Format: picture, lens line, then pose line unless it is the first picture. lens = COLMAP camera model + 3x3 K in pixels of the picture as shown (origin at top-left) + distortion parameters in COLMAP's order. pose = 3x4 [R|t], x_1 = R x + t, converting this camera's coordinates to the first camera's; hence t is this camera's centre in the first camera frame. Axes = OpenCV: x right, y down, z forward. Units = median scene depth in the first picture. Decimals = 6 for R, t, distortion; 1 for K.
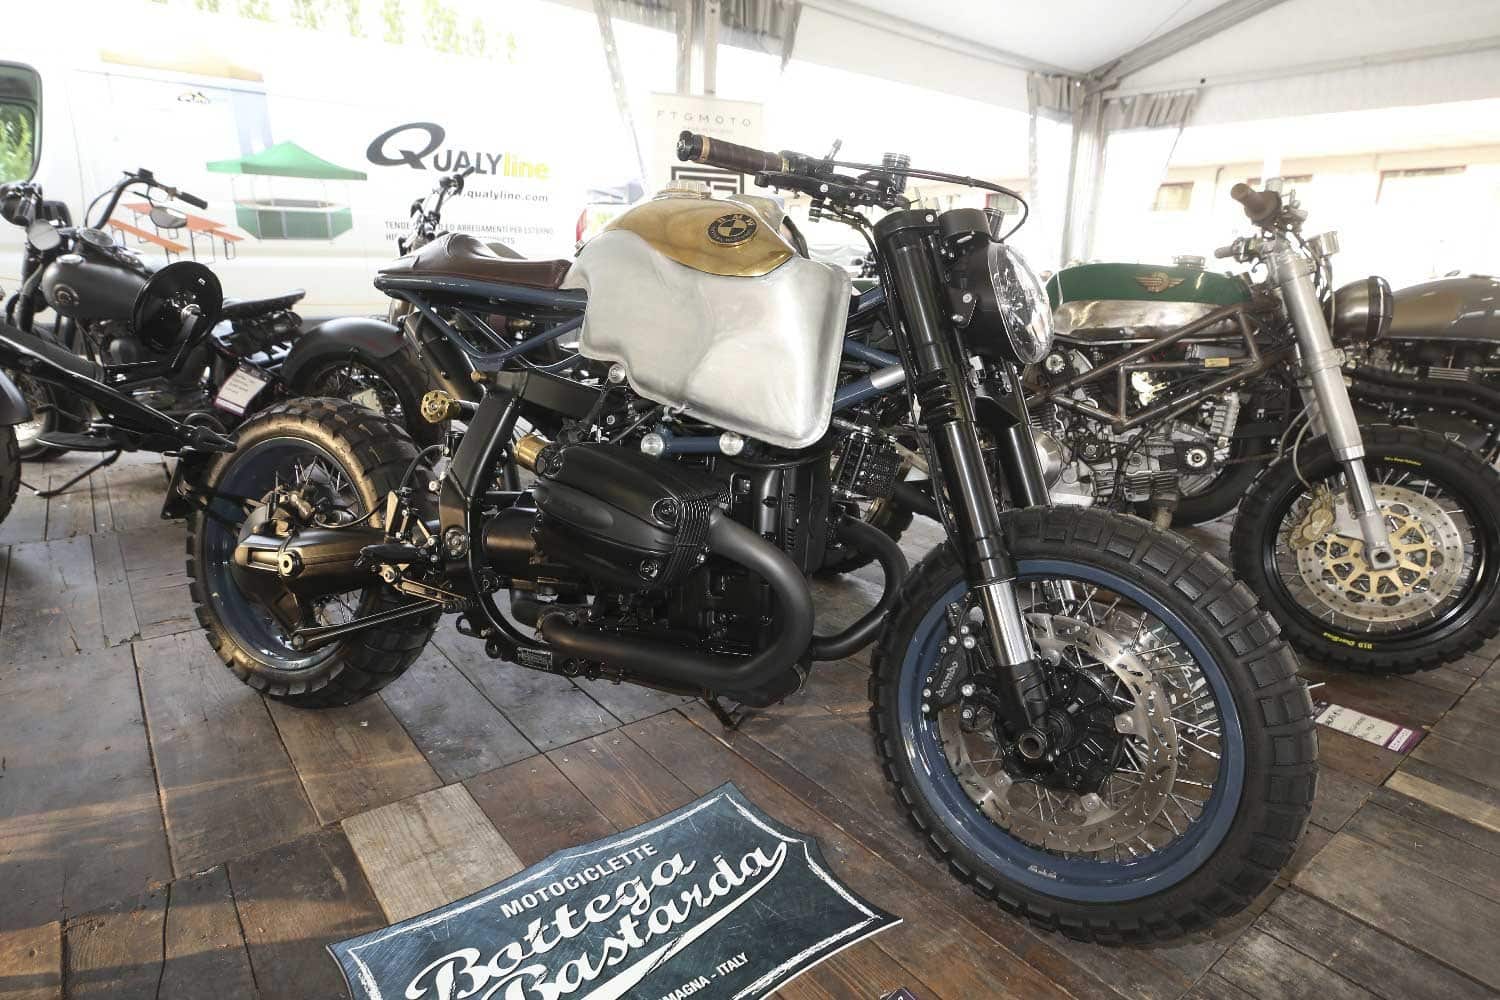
lens RADIAL K [[833.2, 0, 750.0], [0, 833.2, 500.0], [0, 0, 1]] dist [-0.018795, 0.002122]
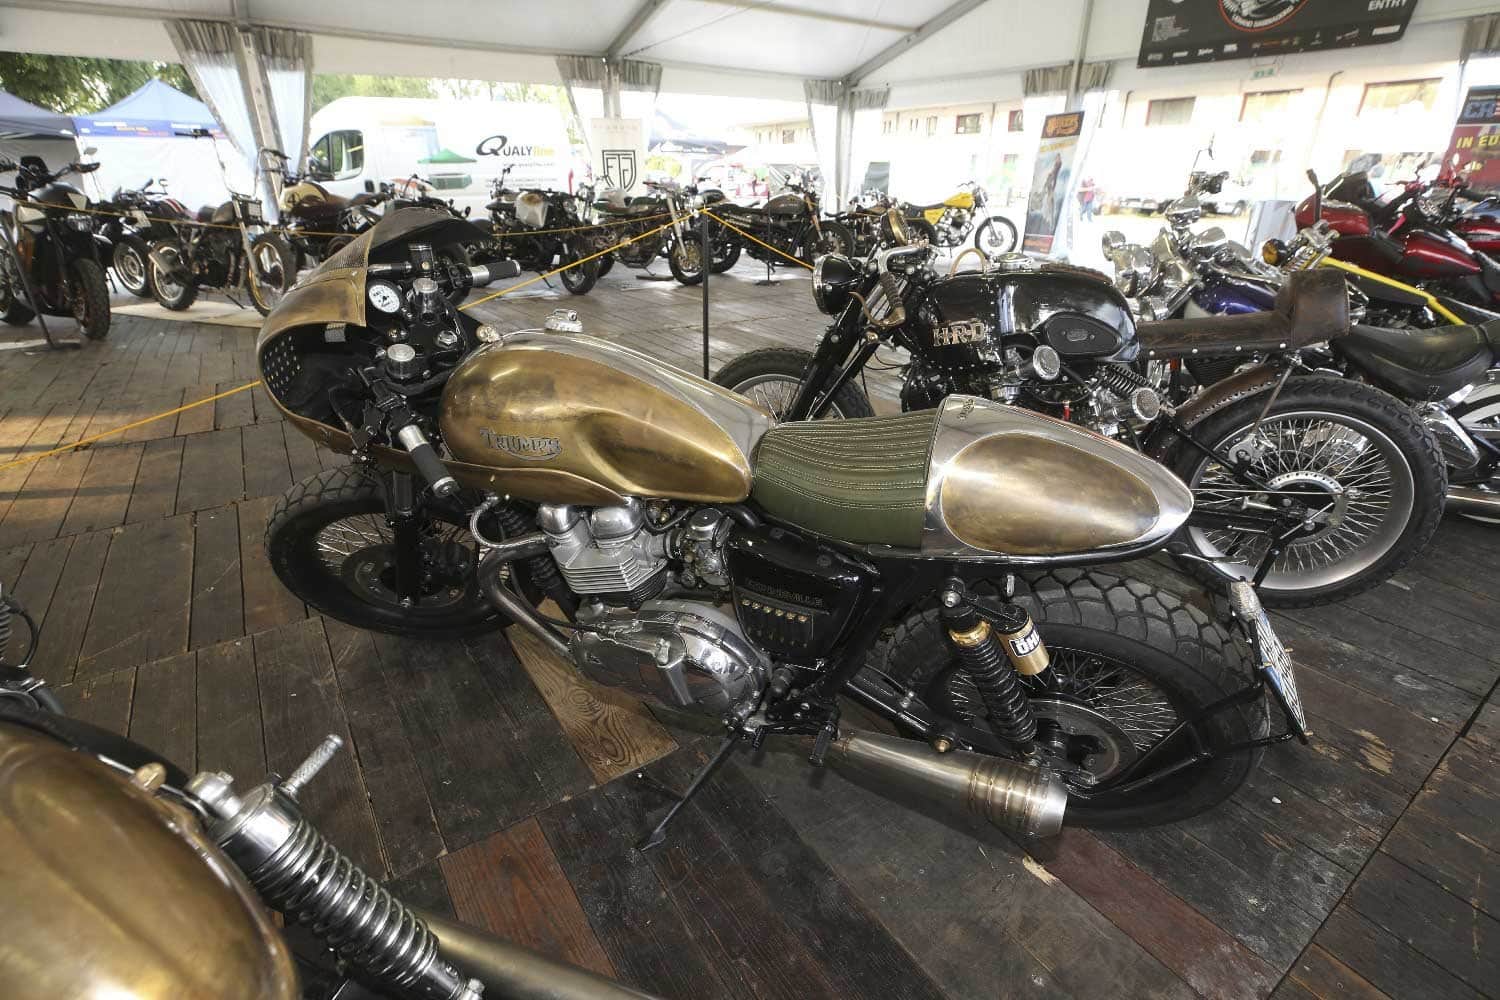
lens RADIAL K [[712.2, 0, 754.2], [0, 712.2, 500.6], [0, 0, 1]] dist [-0.044047, 0.013292]
pose [[0.997453, 0.001588, -0.071316, 0.460702], [0.009324, 0.988271, 0.152422, 0.267079], [0.070722, -0.152699, 0.985739, -1.039557]]
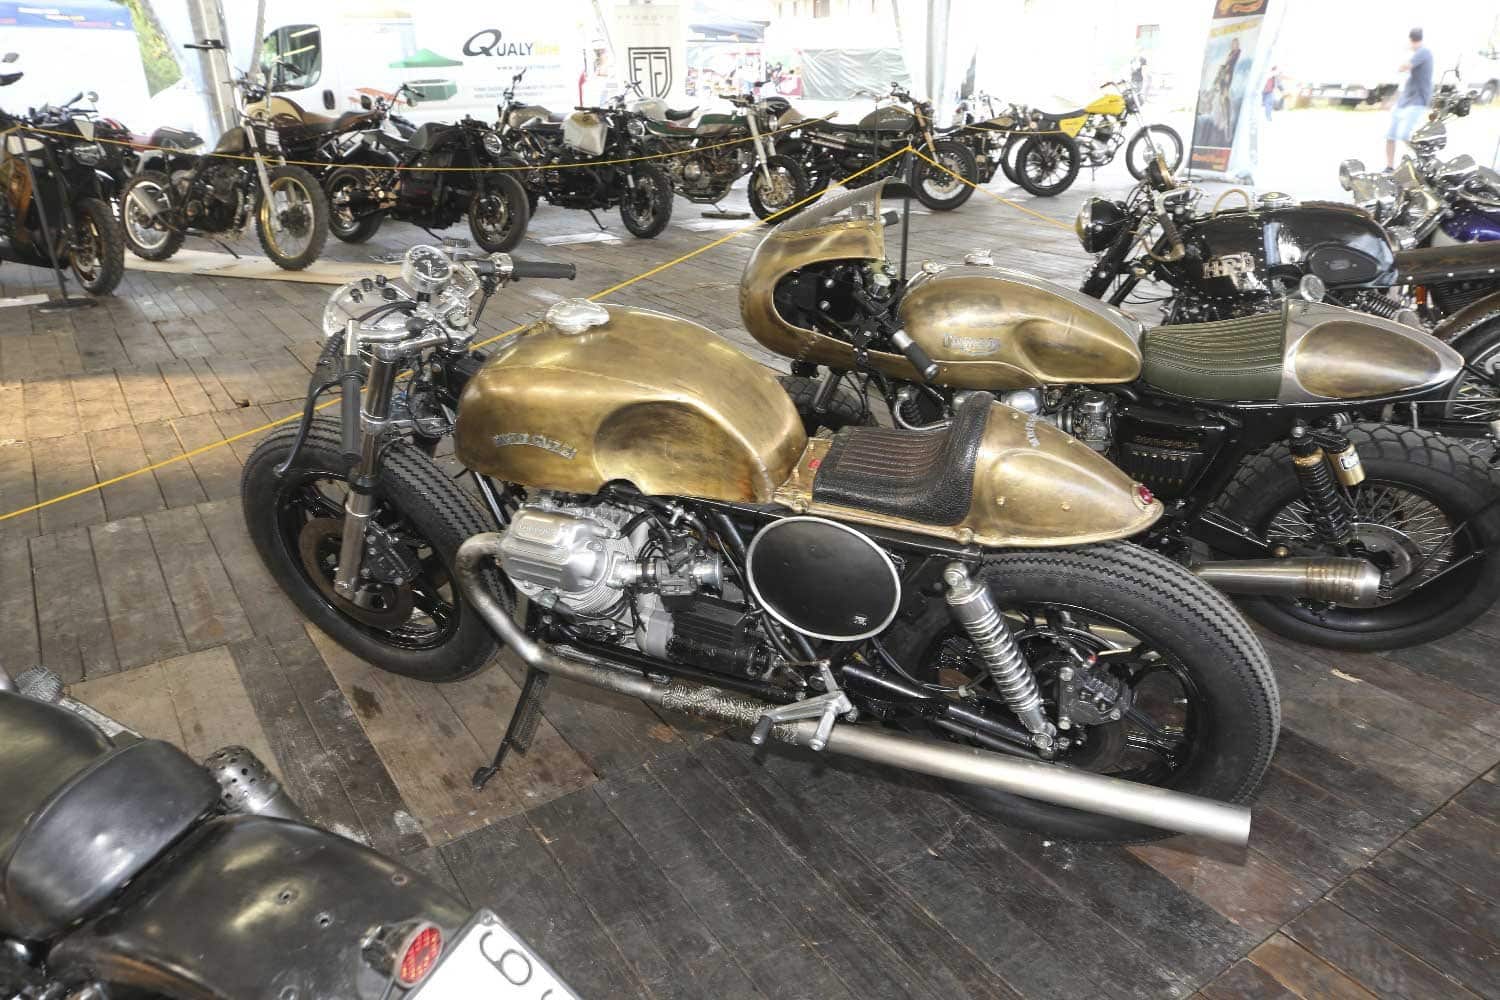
lens RADIAL K [[1042.6, 0, 752.1], [0, 1042.6, 494.5], [0, 0, 1]] dist [-0.004372, 0.025648]
pose [[0.996254, -0.015154, -0.085132, 0.334966], [0.024899, 0.993099, 0.114606, 0.289953], [0.082808, -0.116297, 0.989756, -1.257814]]
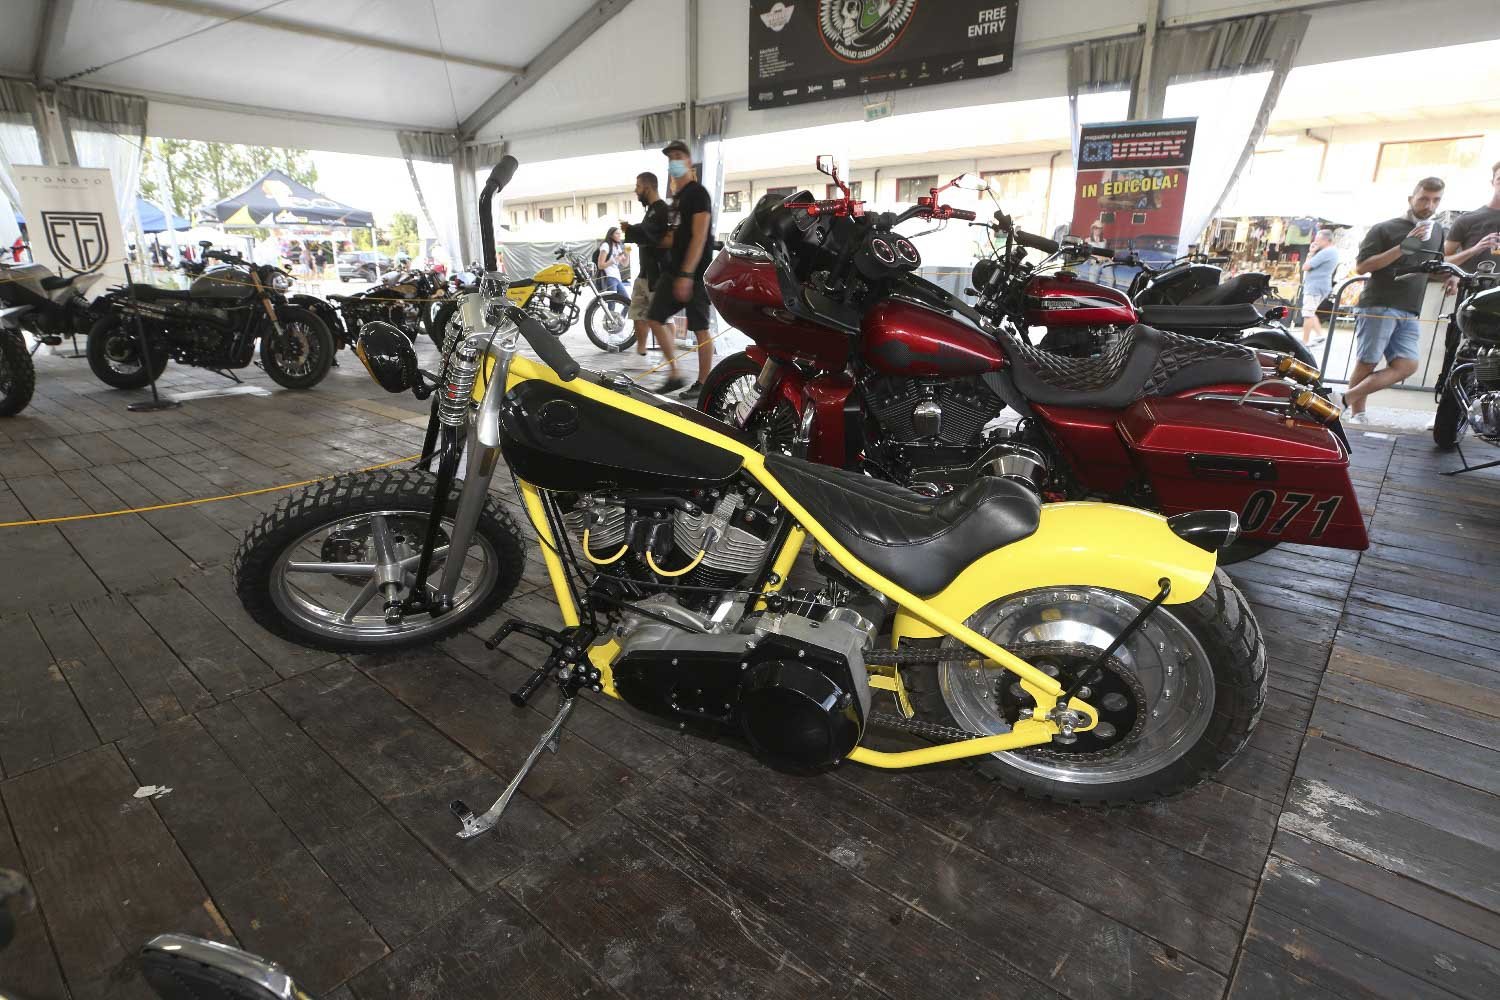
lens RADIAL K [[780.6, 0, 757.0], [0, 780.6, 502.1], [0, 0, 1]] dist [-0.037402, 0.014649]
pose [[0.981667, -0.082998, 0.171584, 0.924679], [0.077886, 0.996300, 0.036327, 0.200691], [-0.173965, -0.022297, 0.984499, -0.667781]]
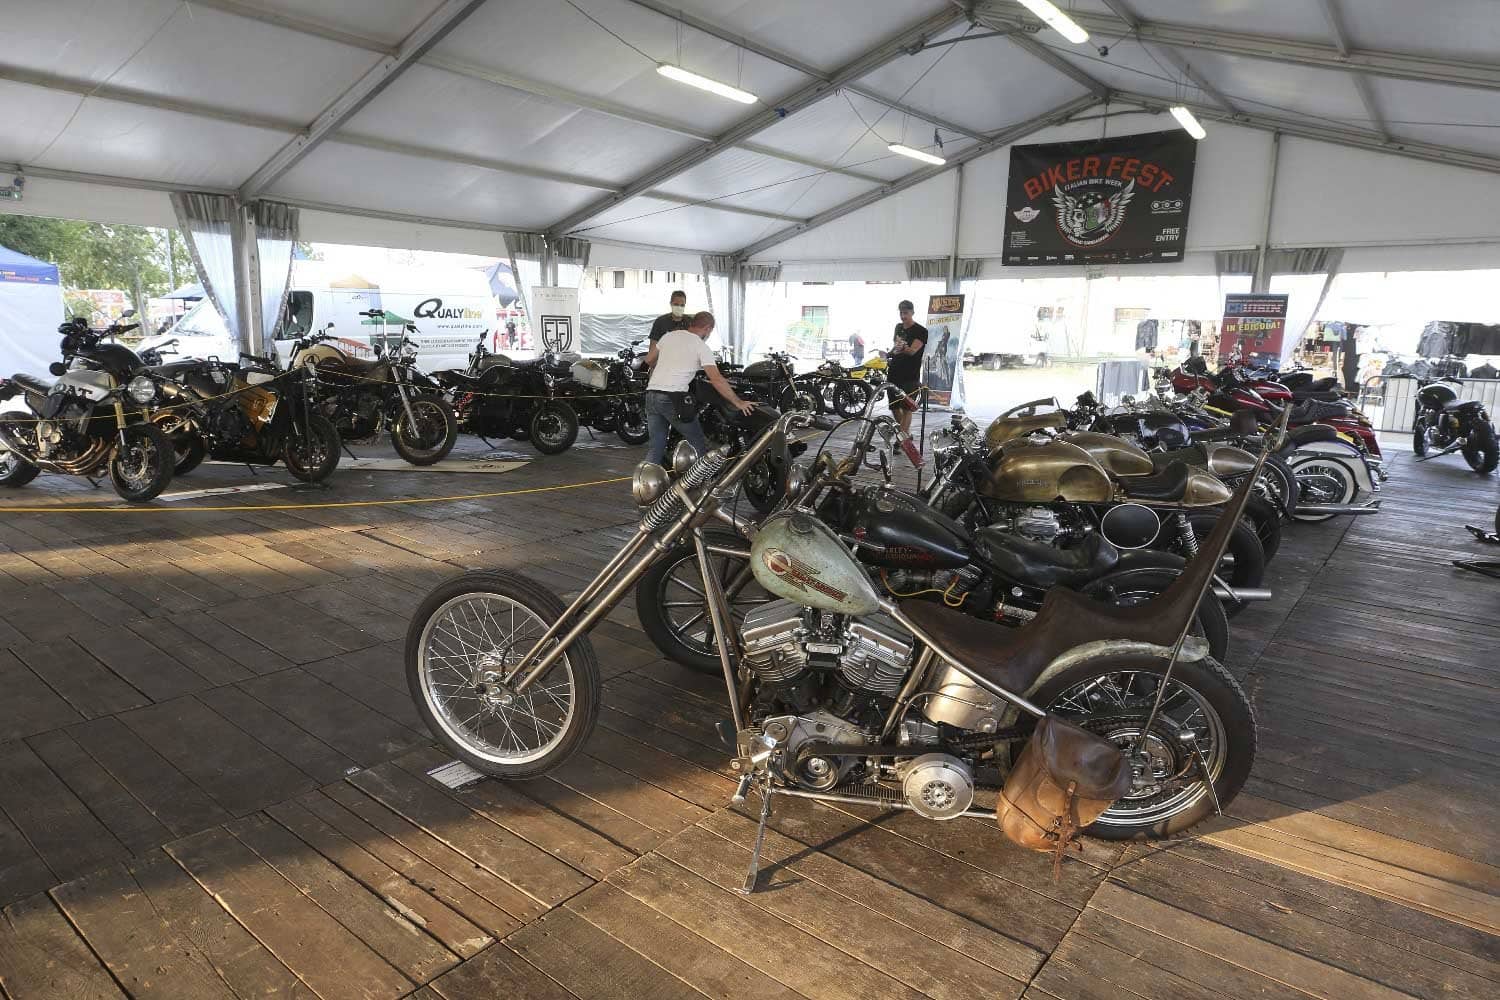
lens RADIAL K [[908.1, 0, 752.3], [0, 908.1, 499.9], [0, 0, 1]] dist [-0.017135, 0.015839]
pose [[0.972295, -0.056404, 0.226851, -0.121981], [0.074021, 0.994803, -0.069907, 0.352928], [-0.221729, 0.084762, 0.971417, -1.607673]]
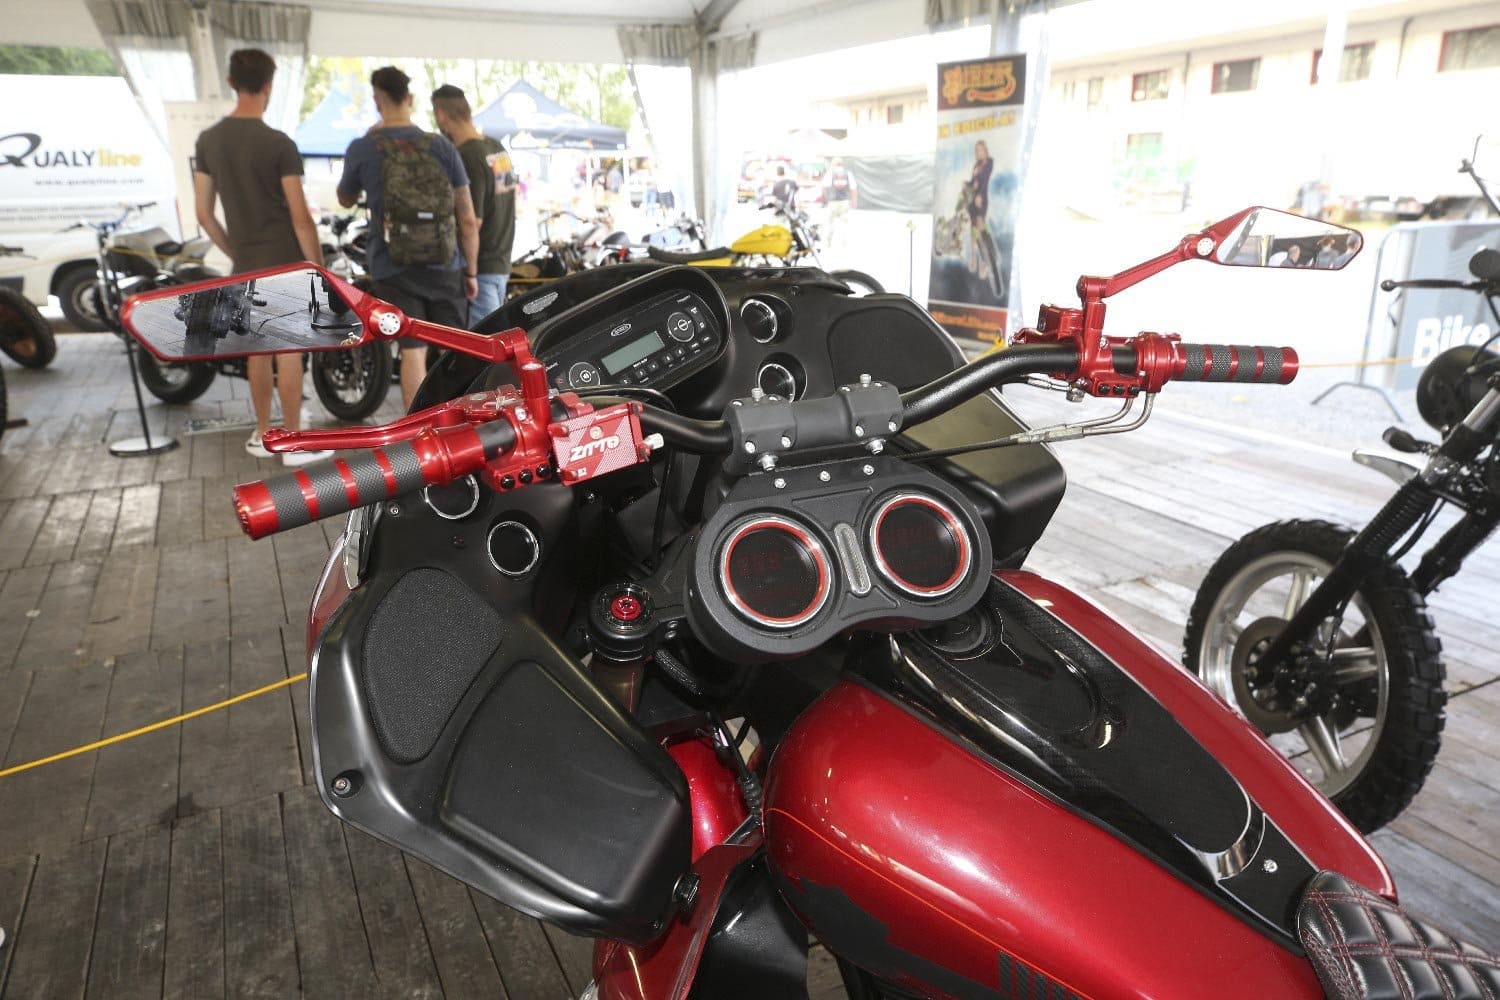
lens RADIAL K [[1025.2, 0, 757.2], [0, 1025.2, 498.8], [0, 0, 1]] dist [-0.010072, 0.025822]
pose [[0.978098, 0.015088, -0.207598, 1.095870], [-0.008250, 0.999396, 0.033764, 0.075292], [0.207982, -0.031312, 0.977631, -0.403849]]
